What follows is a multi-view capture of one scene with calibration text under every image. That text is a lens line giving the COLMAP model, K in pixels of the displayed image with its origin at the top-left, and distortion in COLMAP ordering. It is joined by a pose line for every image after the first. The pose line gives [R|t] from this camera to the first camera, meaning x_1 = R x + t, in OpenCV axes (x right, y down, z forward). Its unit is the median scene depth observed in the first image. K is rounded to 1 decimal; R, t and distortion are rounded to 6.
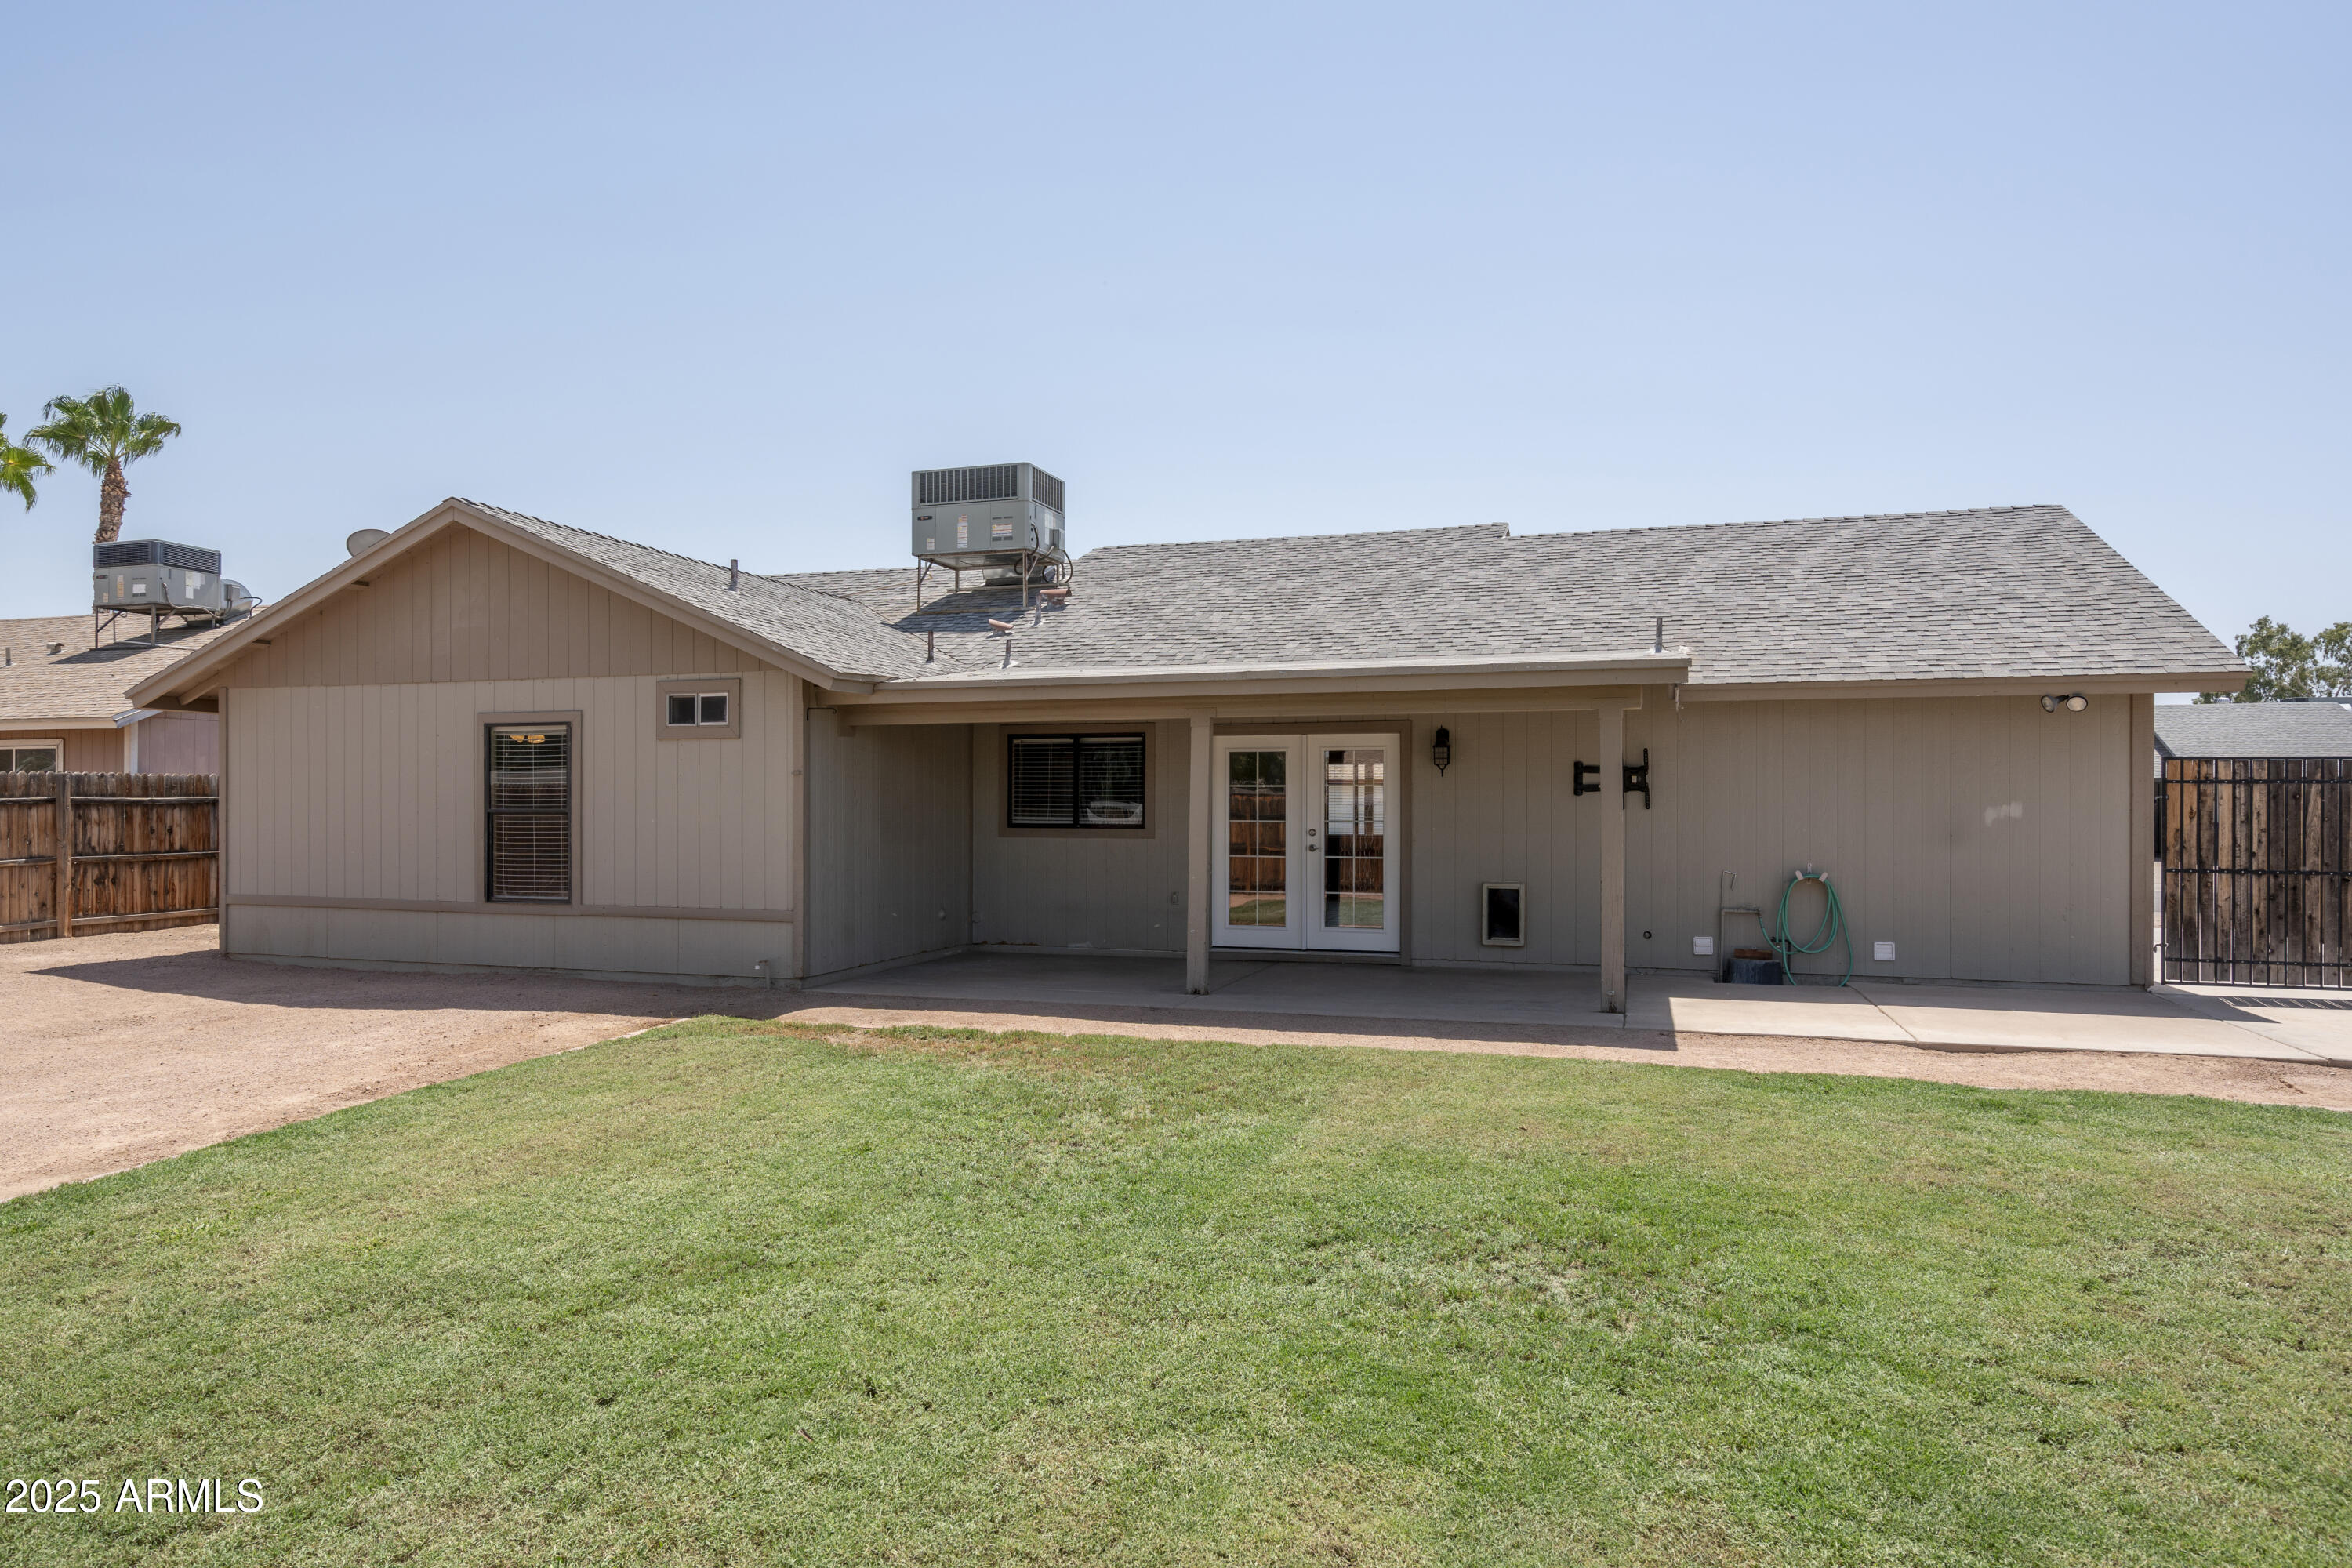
lens RADIAL K [[1475.6, 0, 1175.1], [0, 1475.6, 801.0], [0, 0, 1]] dist [0.011395, 0.002769]
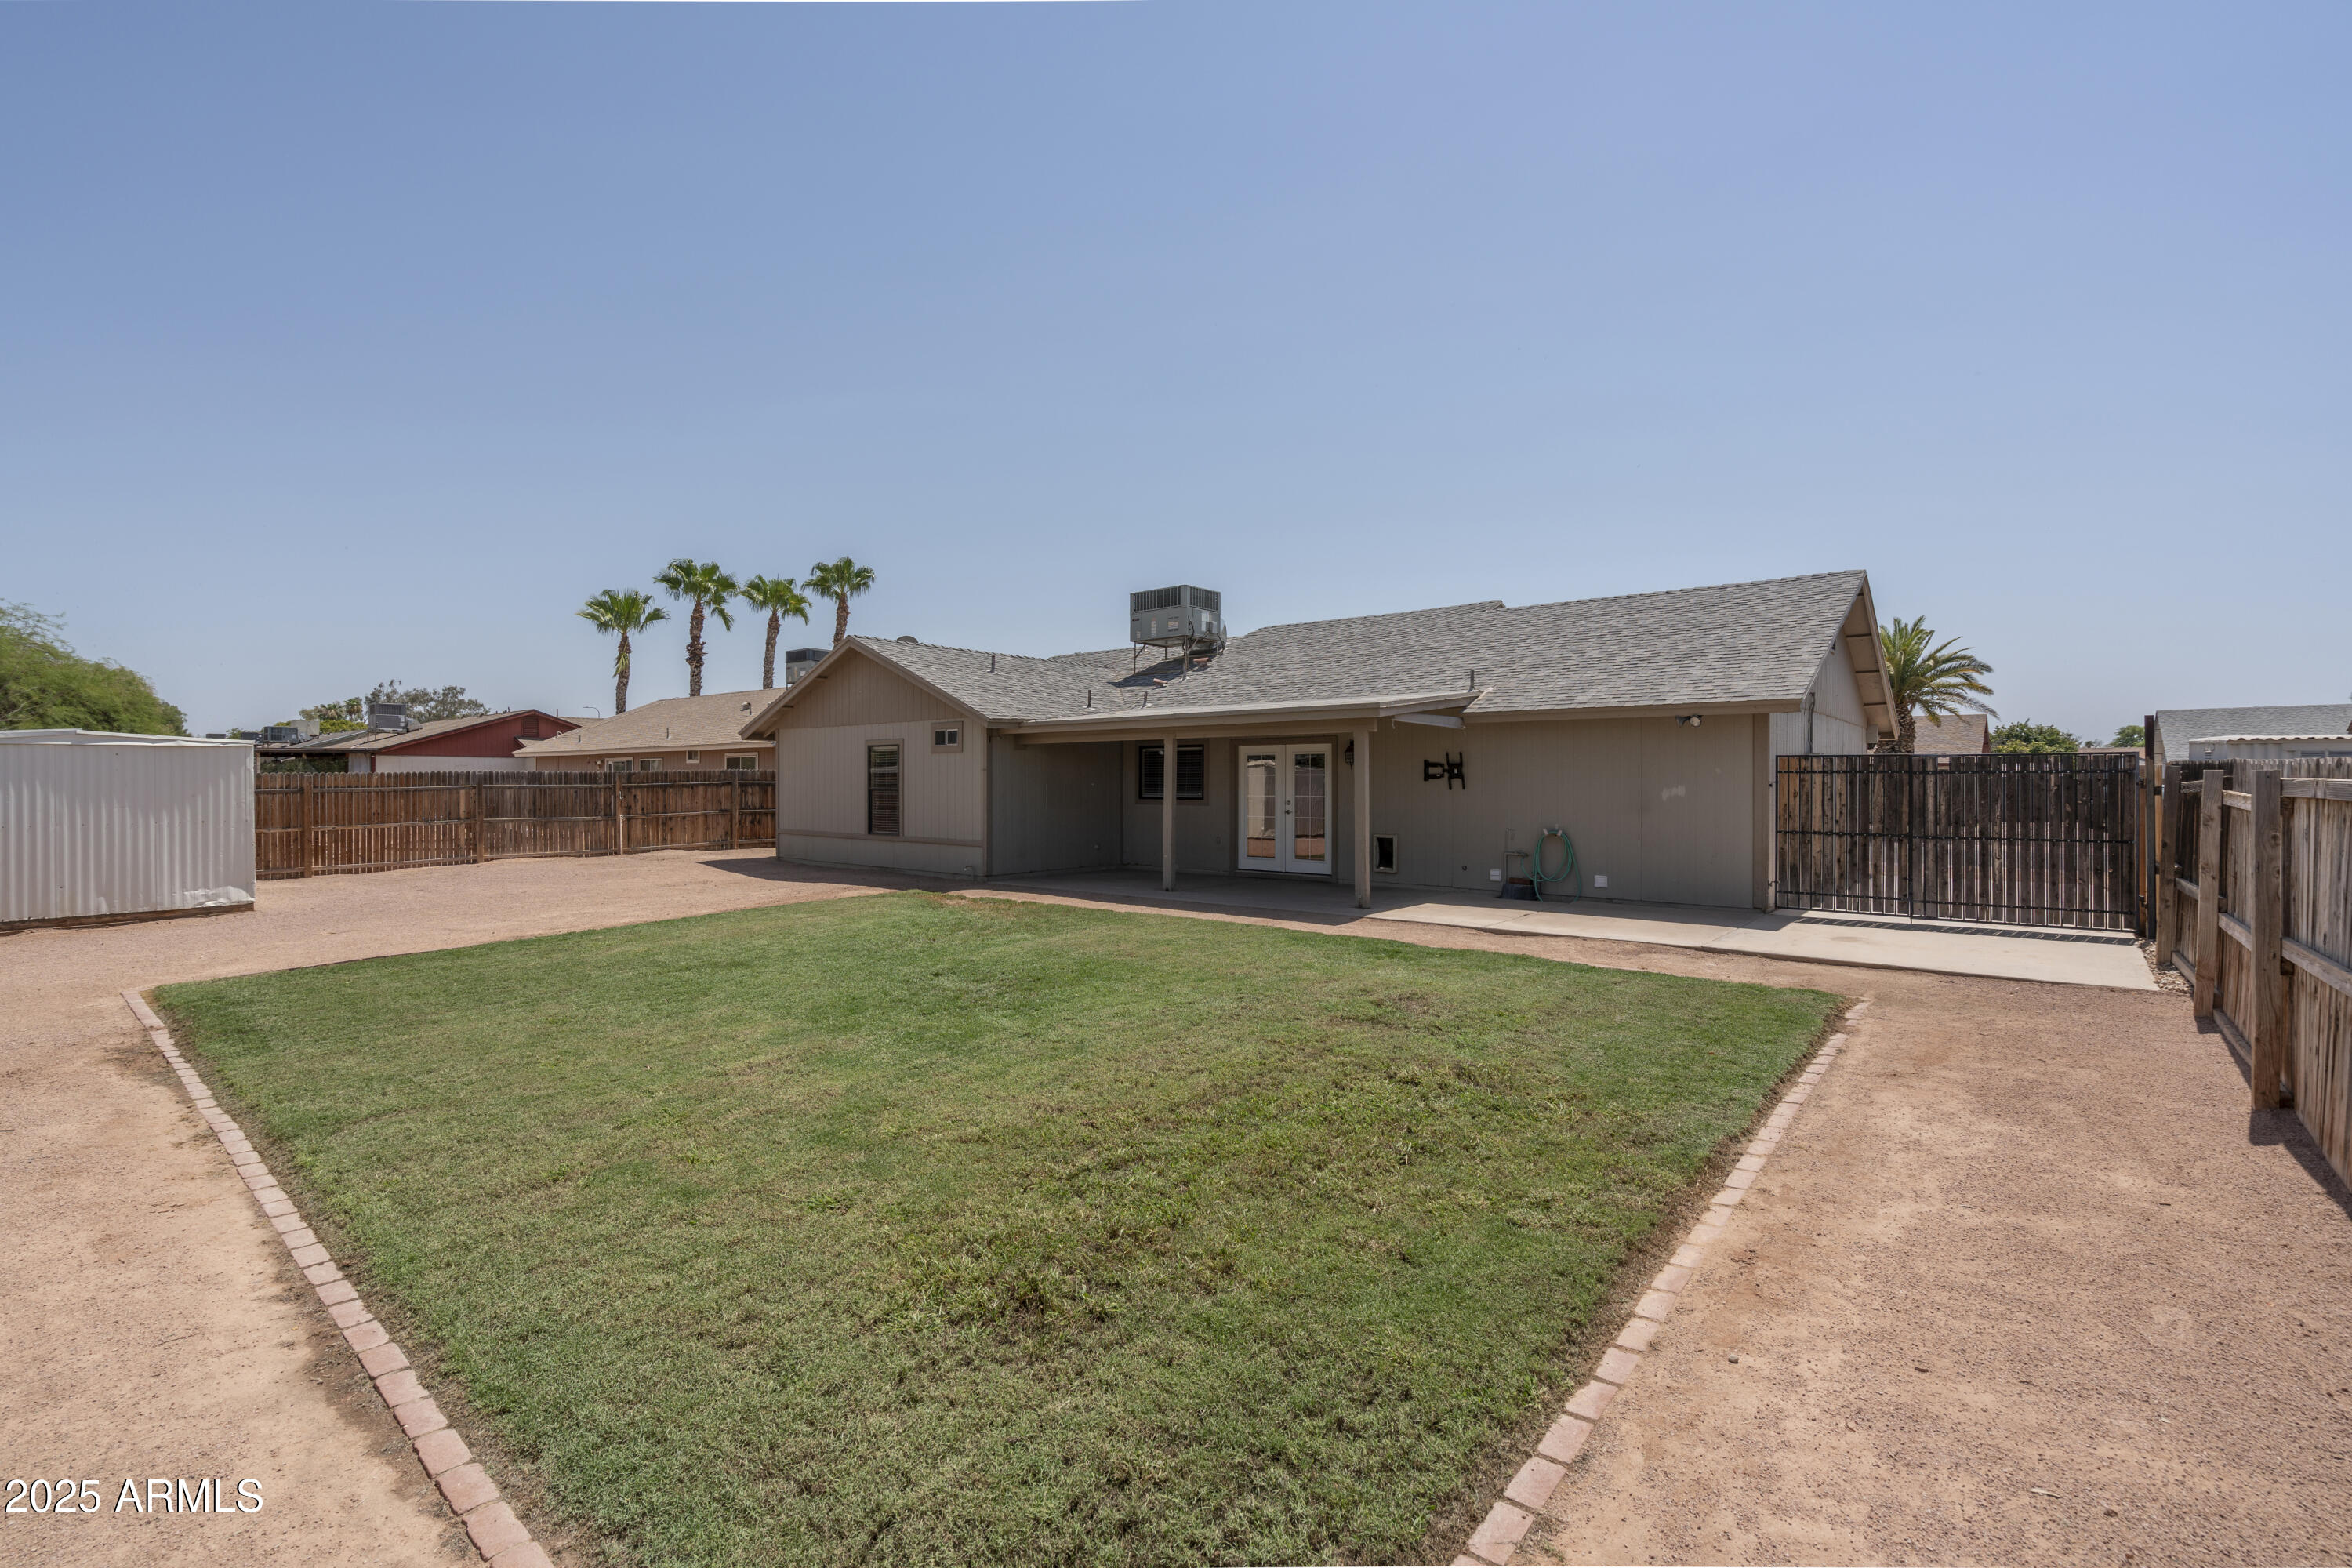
lens RADIAL K [[1050.9, 0, 1178.6], [0, 1050.9, 781.8], [0, 0, 1]] dist [-0.003481, -0.000199]
pose [[0.932653, 0.000072, -0.360775, 0.421365], [0.000072, 1.000000, 0.000385, -0.003351], [0.360775, -0.000385, 0.932653, -0.168976]]
